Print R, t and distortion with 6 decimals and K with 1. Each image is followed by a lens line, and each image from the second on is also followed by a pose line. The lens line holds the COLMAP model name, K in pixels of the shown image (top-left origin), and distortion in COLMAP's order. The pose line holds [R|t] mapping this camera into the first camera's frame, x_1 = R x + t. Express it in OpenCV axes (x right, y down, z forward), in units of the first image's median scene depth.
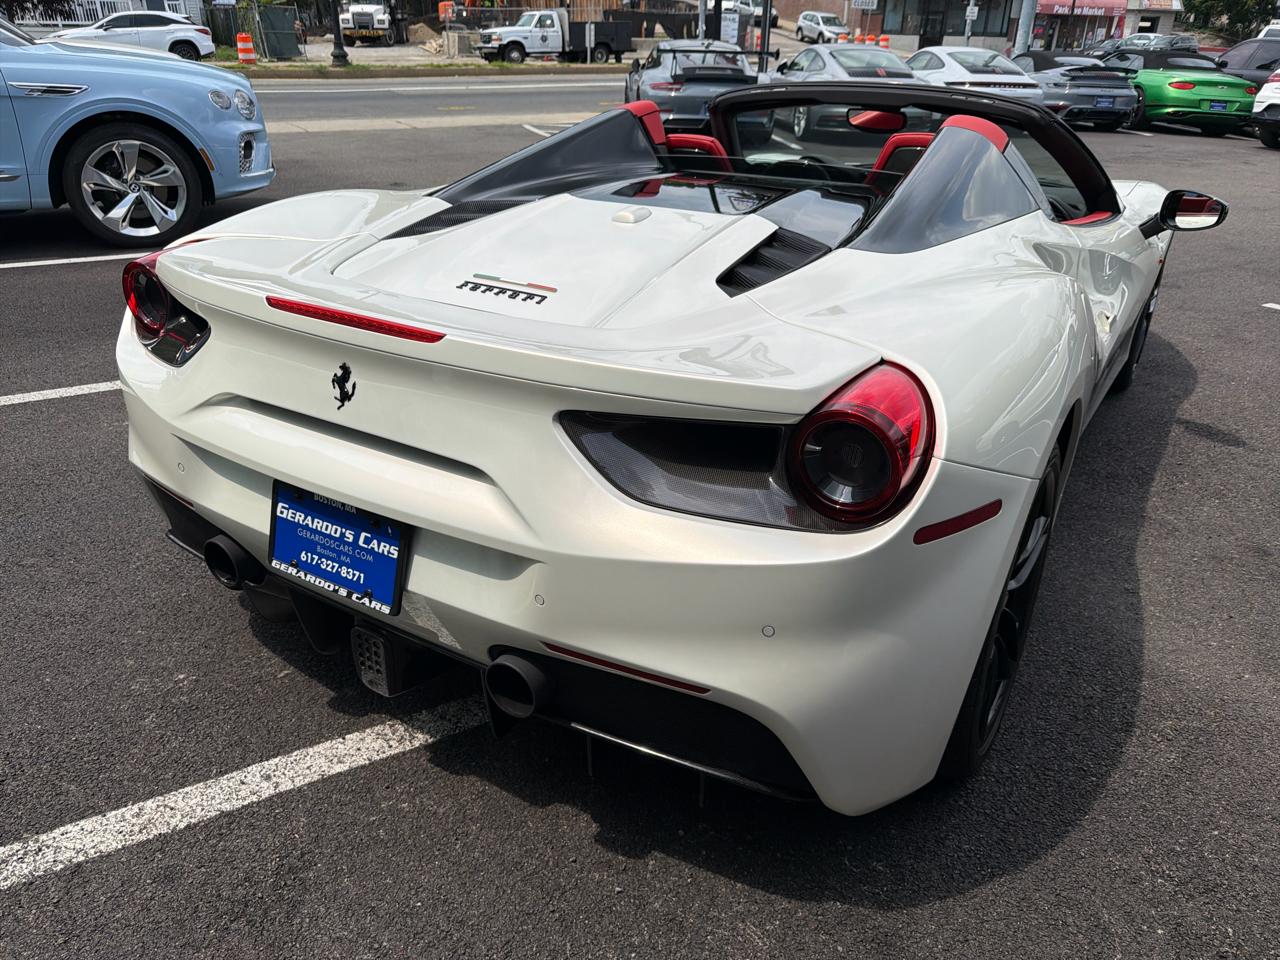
lens RADIAL K [[913.8, 0, 636.5], [0, 913.8, 481.7], [0, 0, 1]] dist [-0.005769, -0.003445]
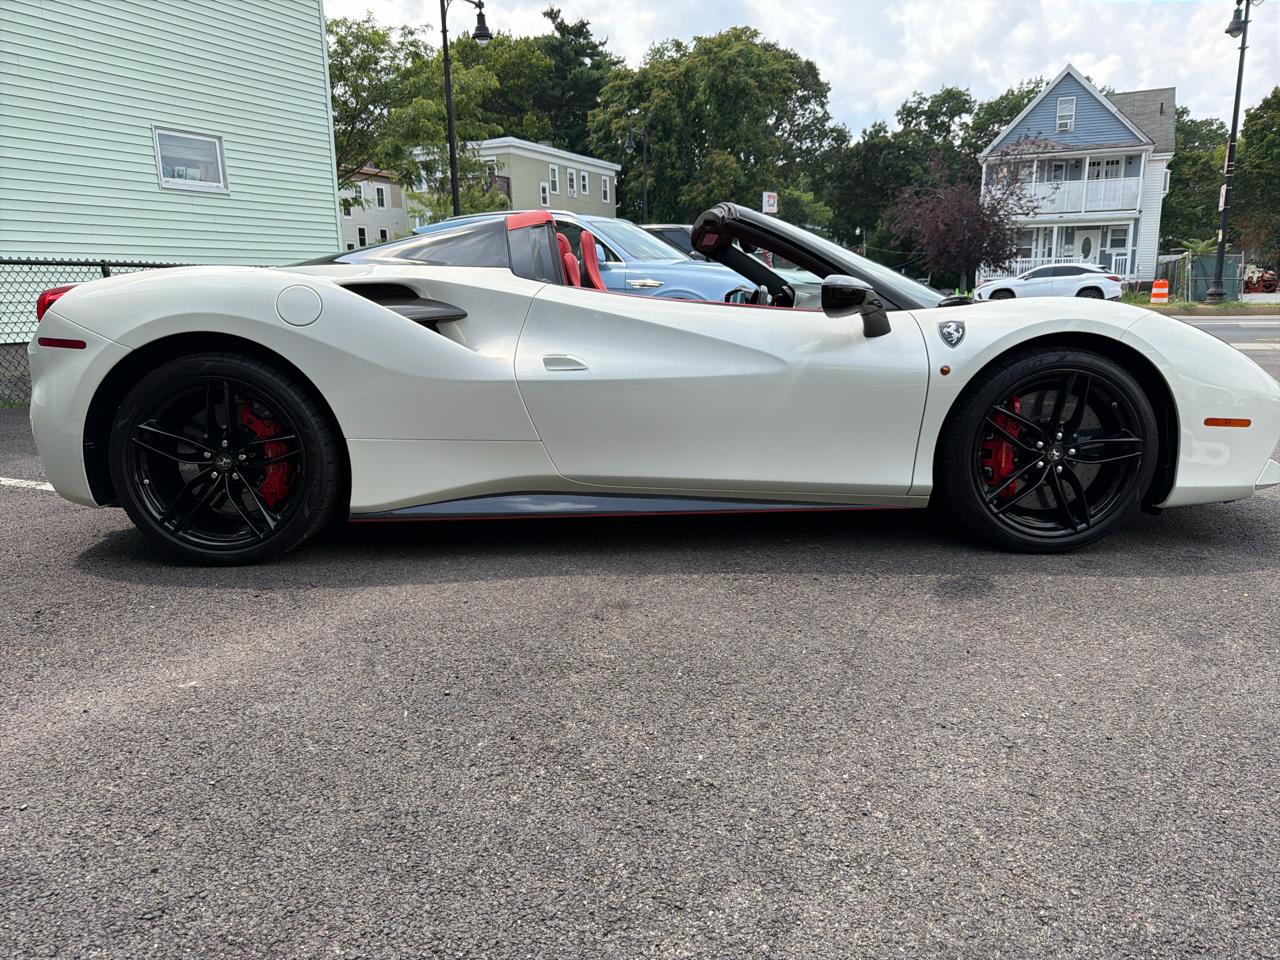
lens RADIAL K [[909.5, 0, 641.5], [0, 909.5, 479.7], [0, 0, 1]] dist [0.029187, -0.047644]
pose [[0.558115, 0.138464, -0.818129, 0.318484], [-0.342989, 0.936299, -0.075518, 0.003617], [0.755557, 0.322757, 0.570054, 0.094891]]
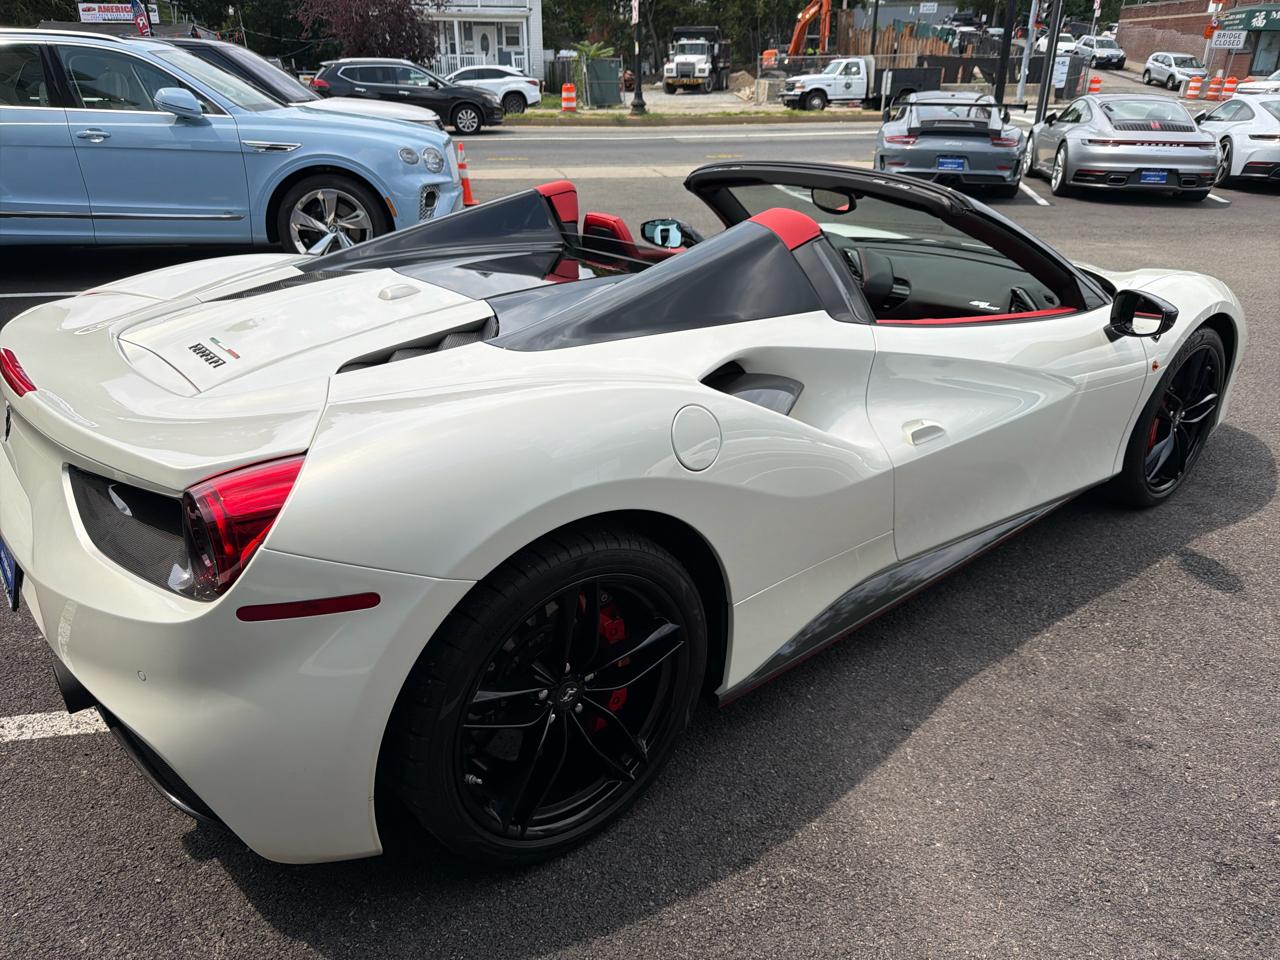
lens RADIAL K [[912.2, 0, 636.0], [0, 912.2, 481.8], [0, 0, 1]] dist [0.004692, -0.014427]
pose [[0.944353, 0.120803, -0.305947, 0.109415], [-0.132985, 0.990932, -0.019210, -0.014190], [0.300852, 0.058827, 0.951855, 0.007692]]
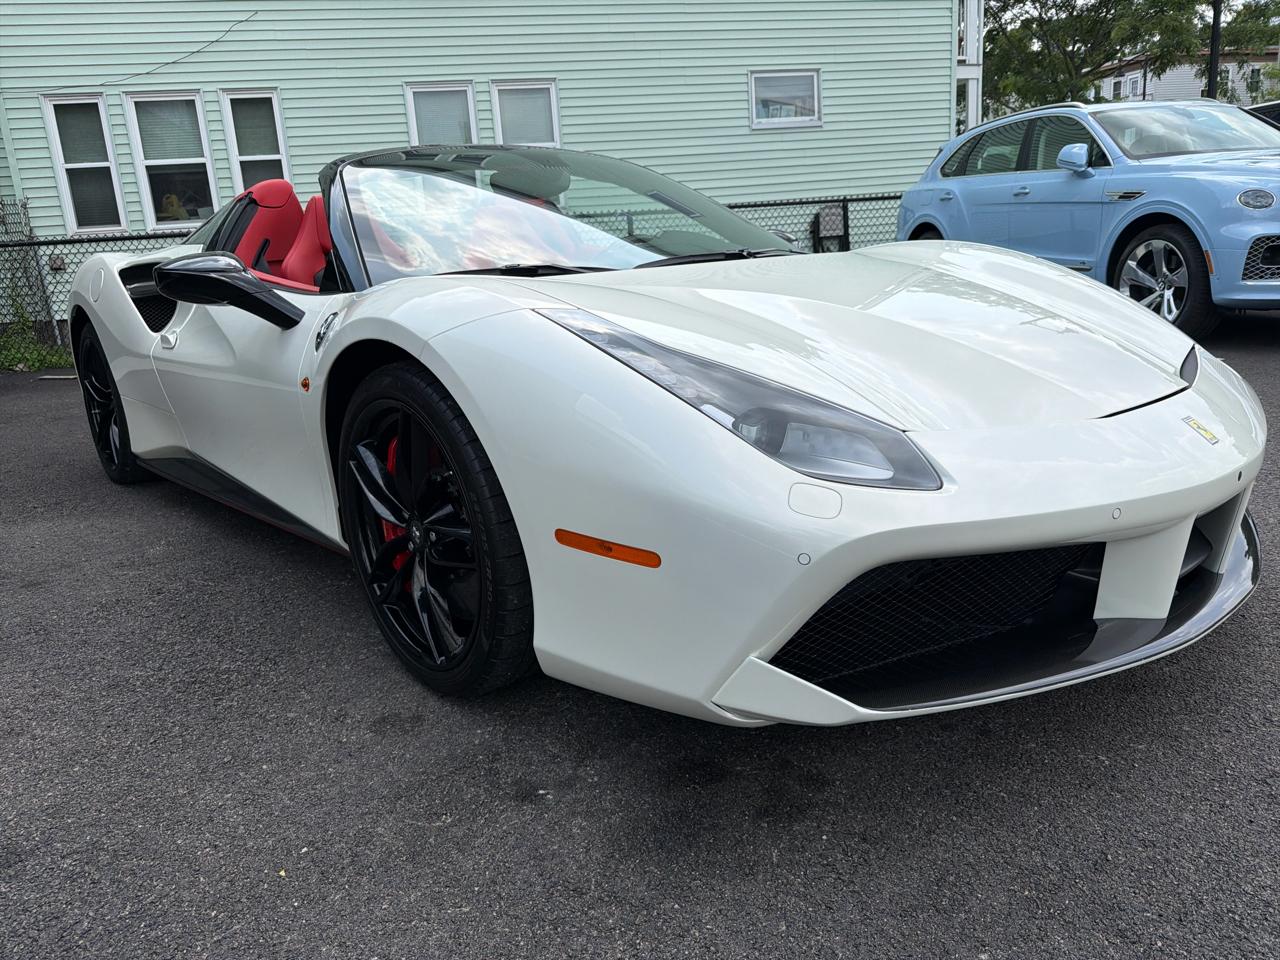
lens RADIAL K [[919.9, 0, 642.6], [0, 919.9, 474.8], [0, 0, 1]] dist [-0.000153, -0.010581]
pose [[-0.285103, 0.233740, -0.929560, 0.306782], [-0.367381, 0.869096, 0.331215, -0.132988], [0.885295, 0.435933, -0.161910, 0.372766]]
